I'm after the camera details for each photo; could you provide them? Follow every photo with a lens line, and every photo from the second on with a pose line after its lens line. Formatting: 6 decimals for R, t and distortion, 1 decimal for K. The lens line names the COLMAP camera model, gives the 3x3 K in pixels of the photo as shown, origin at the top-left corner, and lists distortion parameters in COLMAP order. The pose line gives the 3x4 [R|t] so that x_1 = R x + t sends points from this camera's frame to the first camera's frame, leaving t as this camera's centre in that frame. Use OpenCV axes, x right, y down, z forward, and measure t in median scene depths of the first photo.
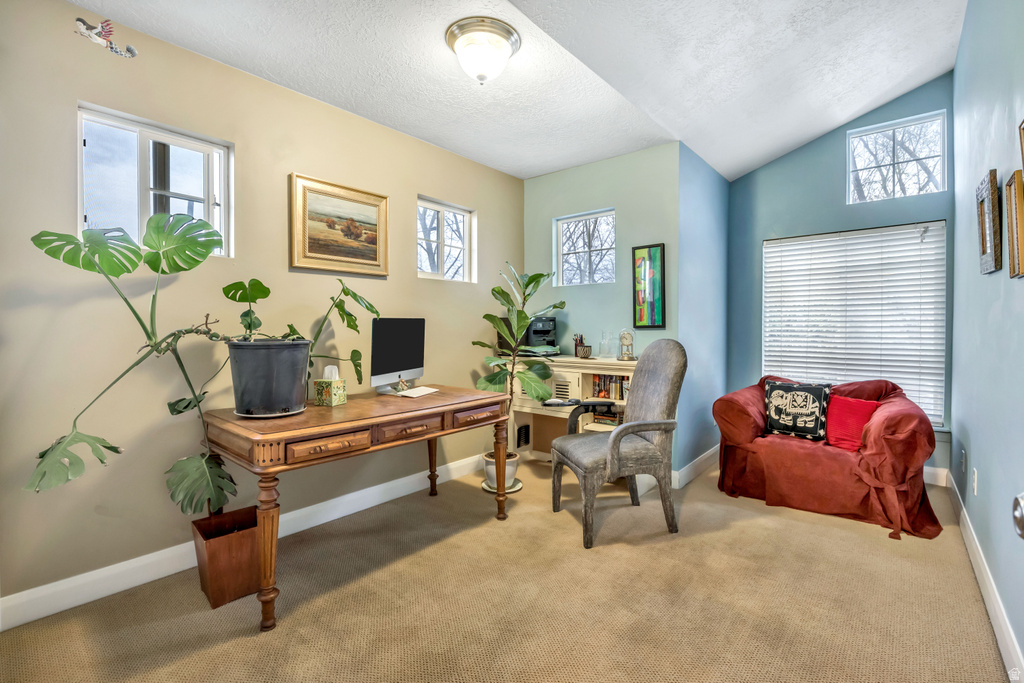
lens RADIAL K [[453.8, 0, 510.6], [0, 453.8, 334.2], [0, 0, 1]] dist [-0.014324, 0.000478]
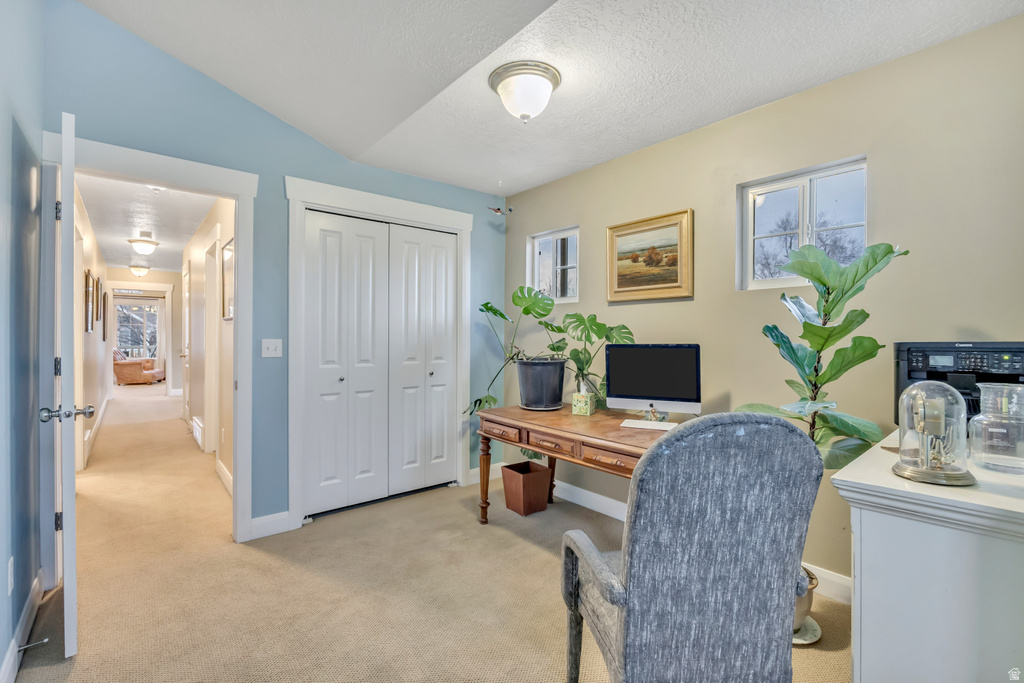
lens RADIAL K [[453.8, 0, 509.5], [0, 453.8, 336.8], [0, 0, 1]] dist [-0.014324, 0.000478]
pose [[-0.162846, 0.001429, -0.986650, 0.754252], [-0.019798, 0.999793, 0.004716, -0.050186], [0.986453, 0.020302, -0.162784, 0.883524]]
